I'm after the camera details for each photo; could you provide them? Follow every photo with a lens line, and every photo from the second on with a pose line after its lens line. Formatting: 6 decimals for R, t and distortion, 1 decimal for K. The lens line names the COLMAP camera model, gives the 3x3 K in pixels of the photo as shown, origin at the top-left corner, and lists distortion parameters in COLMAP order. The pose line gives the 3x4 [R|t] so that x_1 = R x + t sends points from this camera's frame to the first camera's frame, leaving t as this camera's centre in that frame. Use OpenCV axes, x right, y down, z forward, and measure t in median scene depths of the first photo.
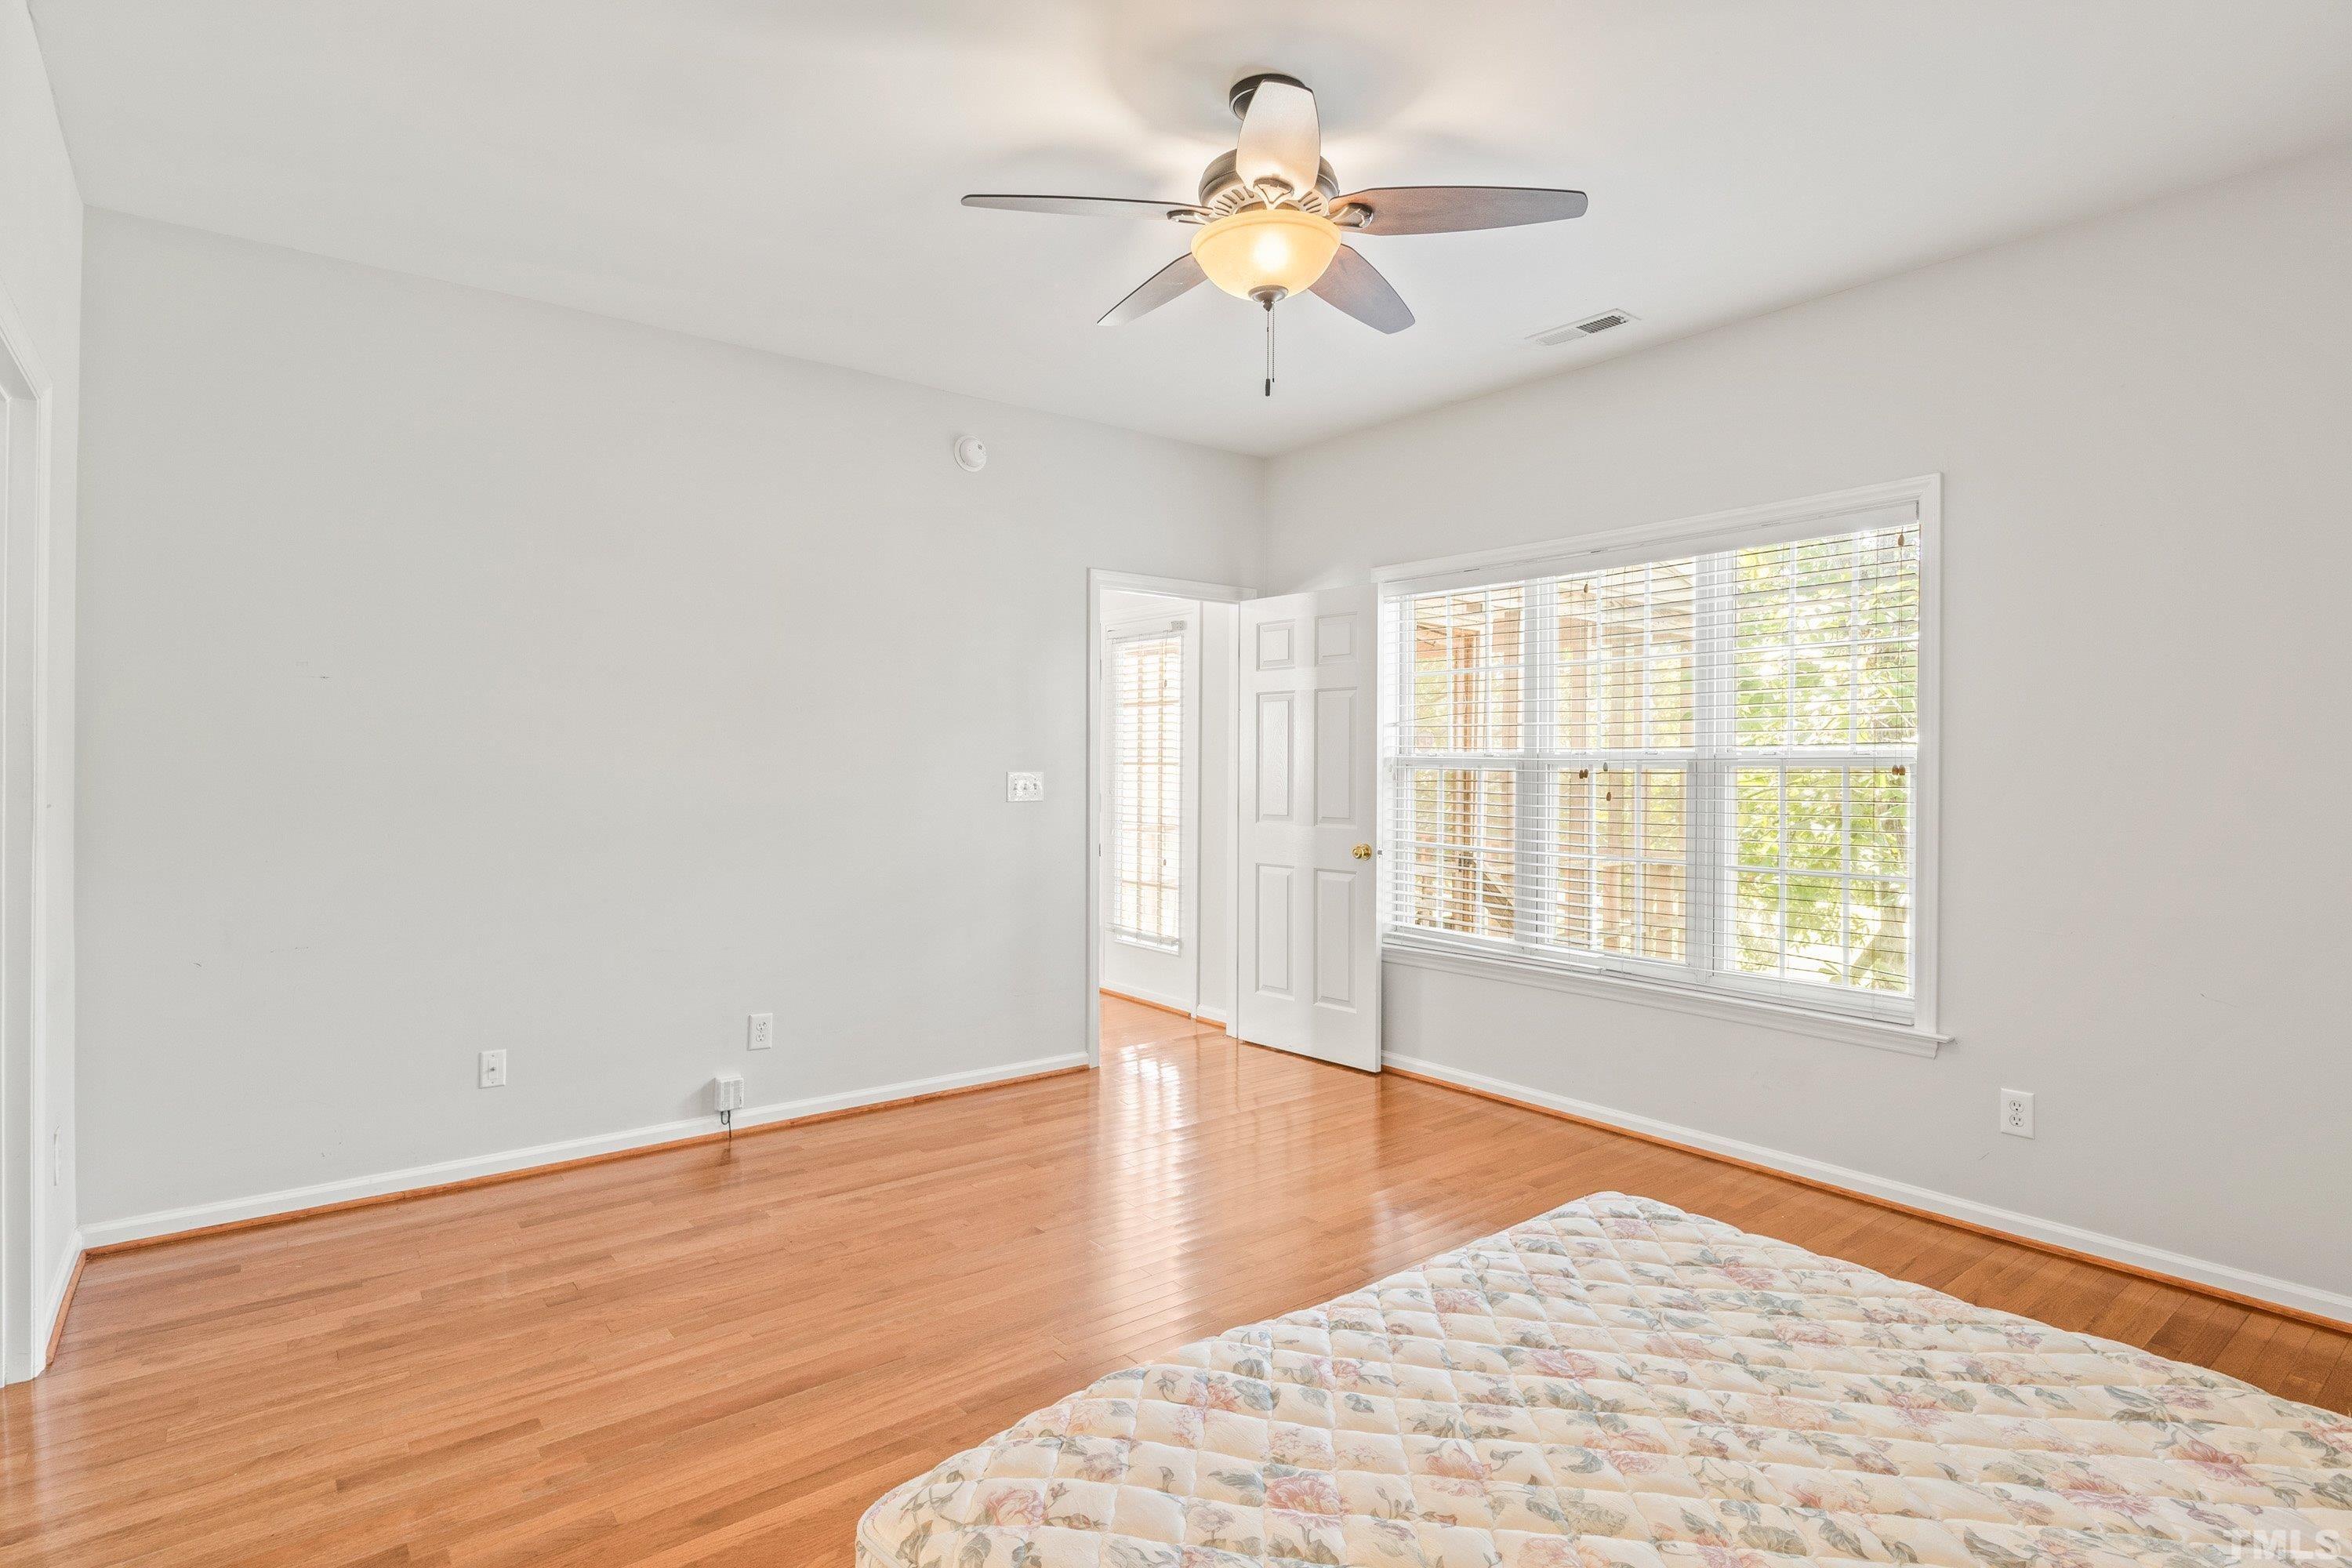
lens RADIAL K [[1184.3, 0, 1175.8], [0, 1184.3, 758.6], [0, 0, 1]] dist [-0.002590, -0.000433]
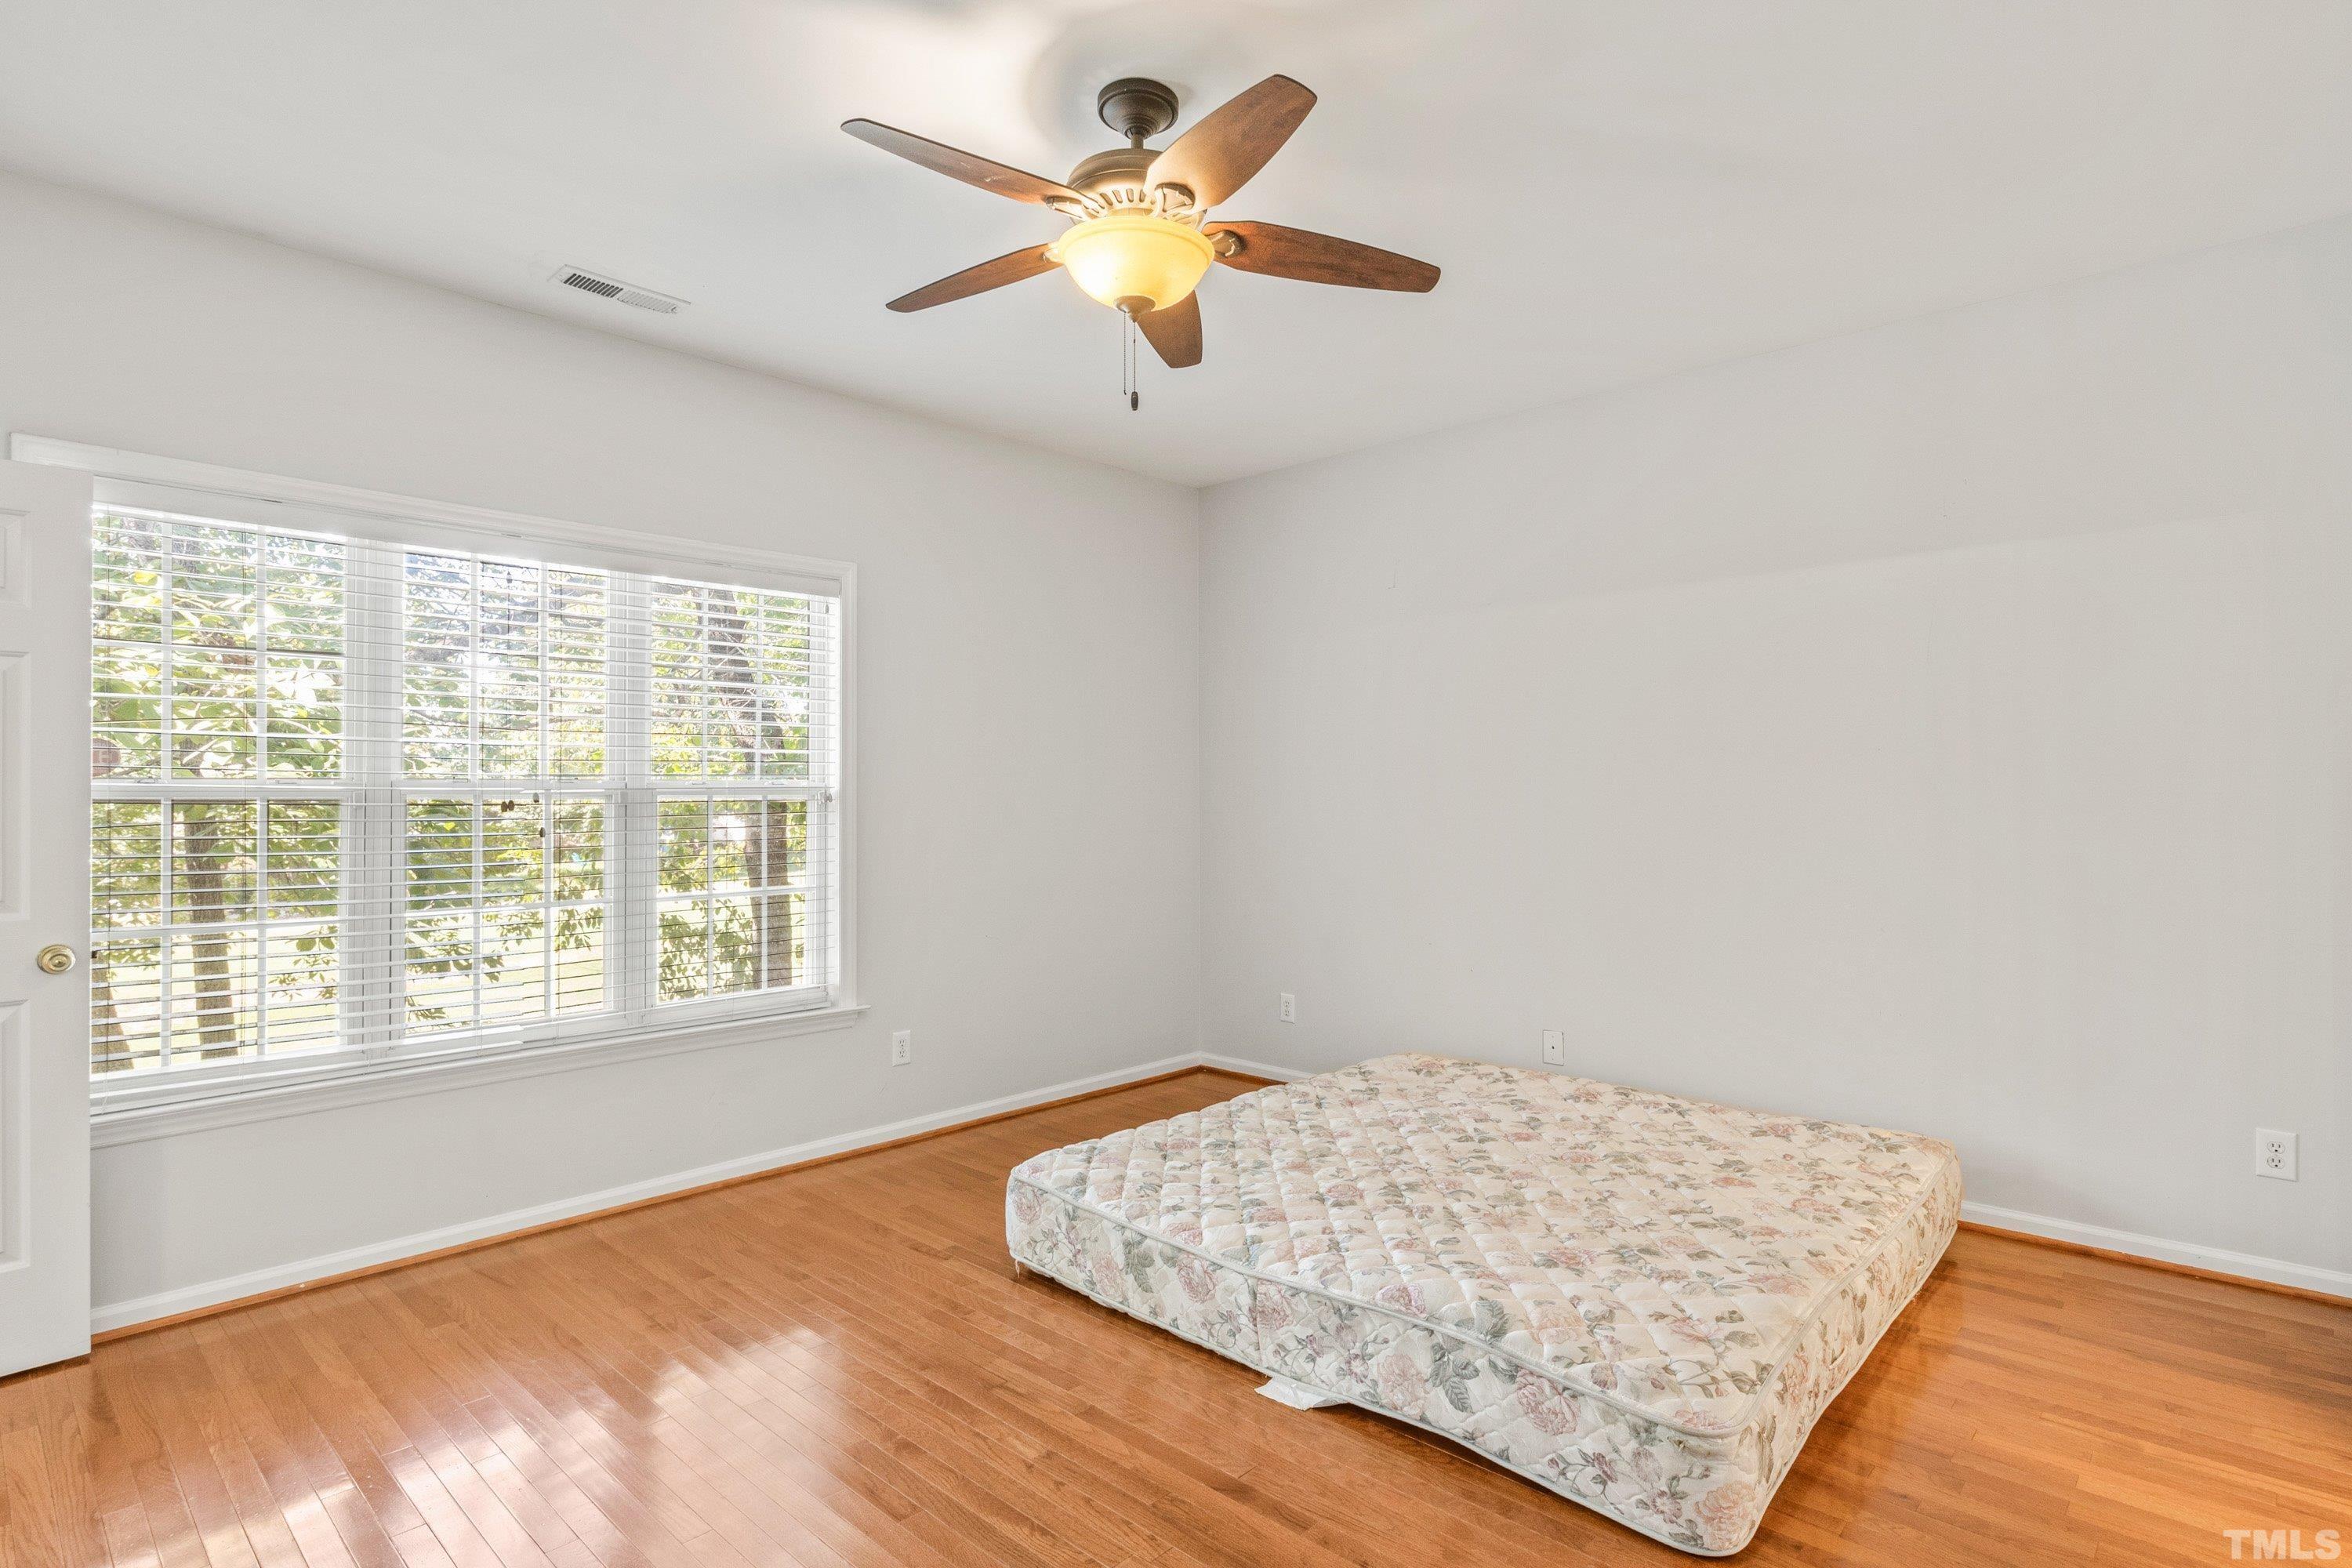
lens RADIAL K [[1200.0, 0, 1179.1], [0, 1200.0, 778.7], [0, 0, 1]] dist [-0.007260, -0.000859]
pose [[-0.148829, 0.009379, 0.988819, -0.838731], [0.001341, 0.999956, -0.009283, 0.002433], [-0.988862, -0.000056, -0.148835, 1.051648]]
